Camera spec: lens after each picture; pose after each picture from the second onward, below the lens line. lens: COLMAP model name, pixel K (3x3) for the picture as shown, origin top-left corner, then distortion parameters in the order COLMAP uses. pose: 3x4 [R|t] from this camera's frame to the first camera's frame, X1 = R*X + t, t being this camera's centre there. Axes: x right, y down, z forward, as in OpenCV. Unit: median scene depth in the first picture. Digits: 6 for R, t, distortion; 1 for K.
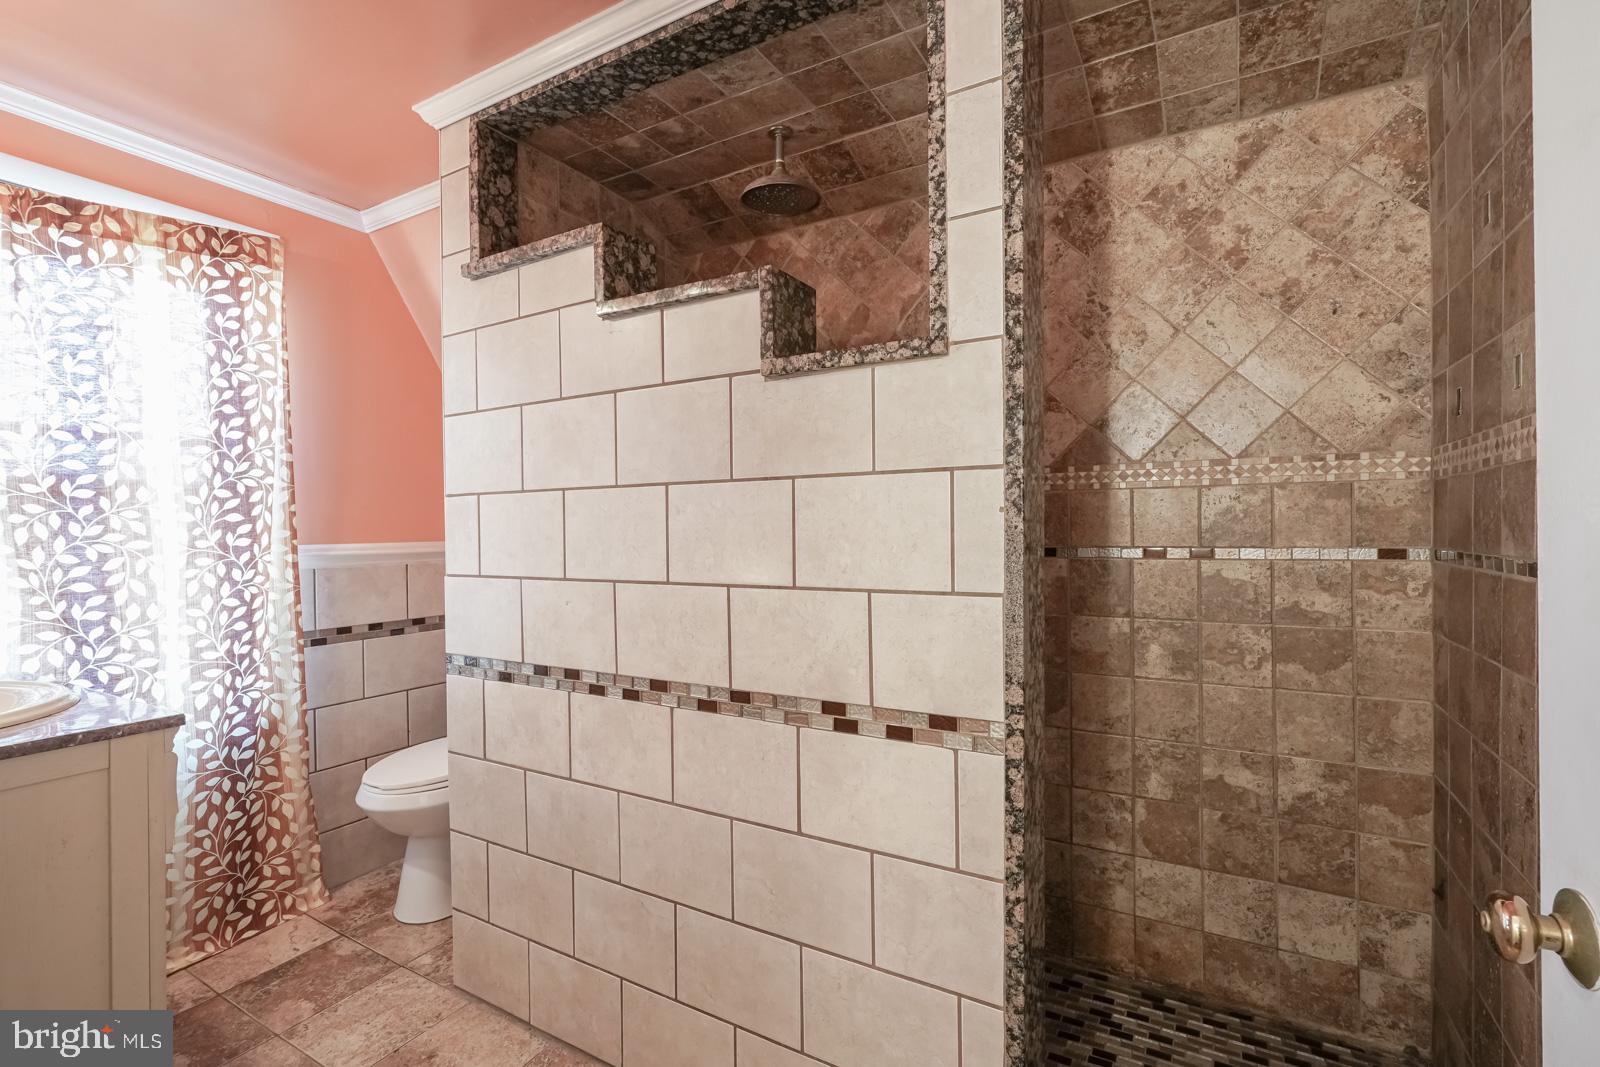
lens RADIAL K [[725.3, 0, 821.7], [0, 725.3, 540.3], [0, 0, 1]] dist [-0.006267, 0.001472]
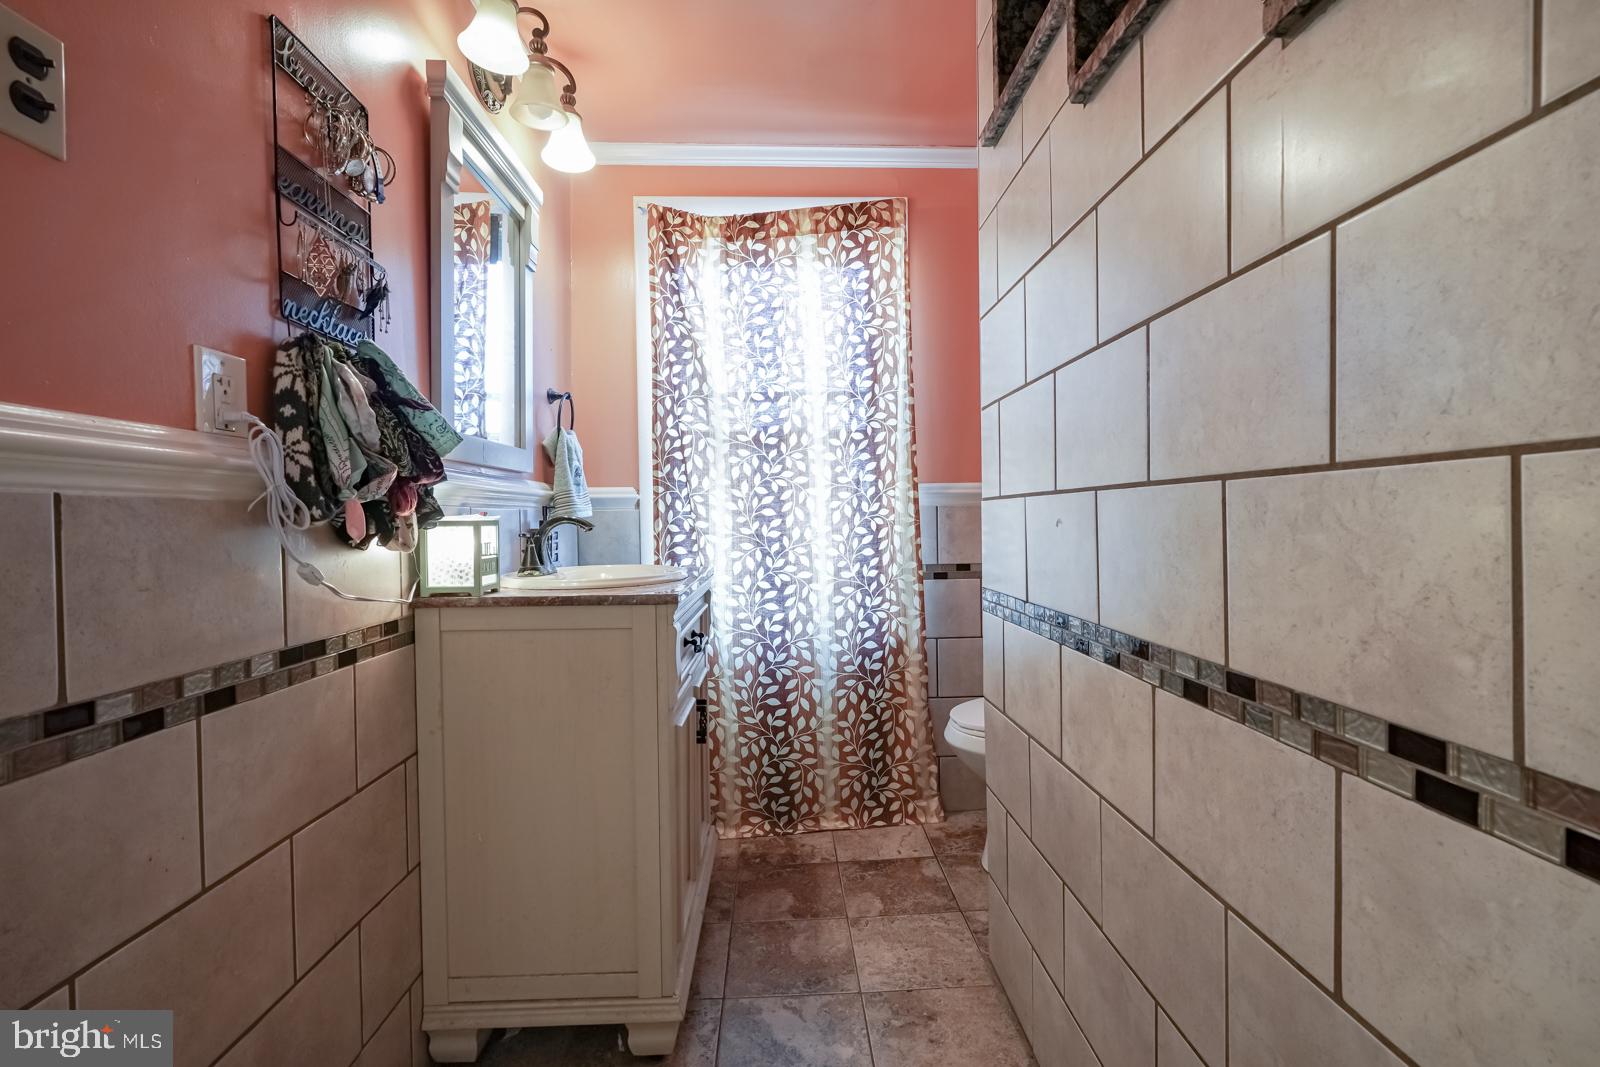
lens RADIAL K [[725.3, 0, 821.7], [0, 725.3, 540.3], [0, 0, 1]] dist [-0.006267, 0.001472]
pose [[0.526267, 0.024352, -0.849970, 0.129355], [-0.004775, 0.999659, 0.025684, 0.072403], [0.850306, -0.009458, 0.526204, 0.342402]]
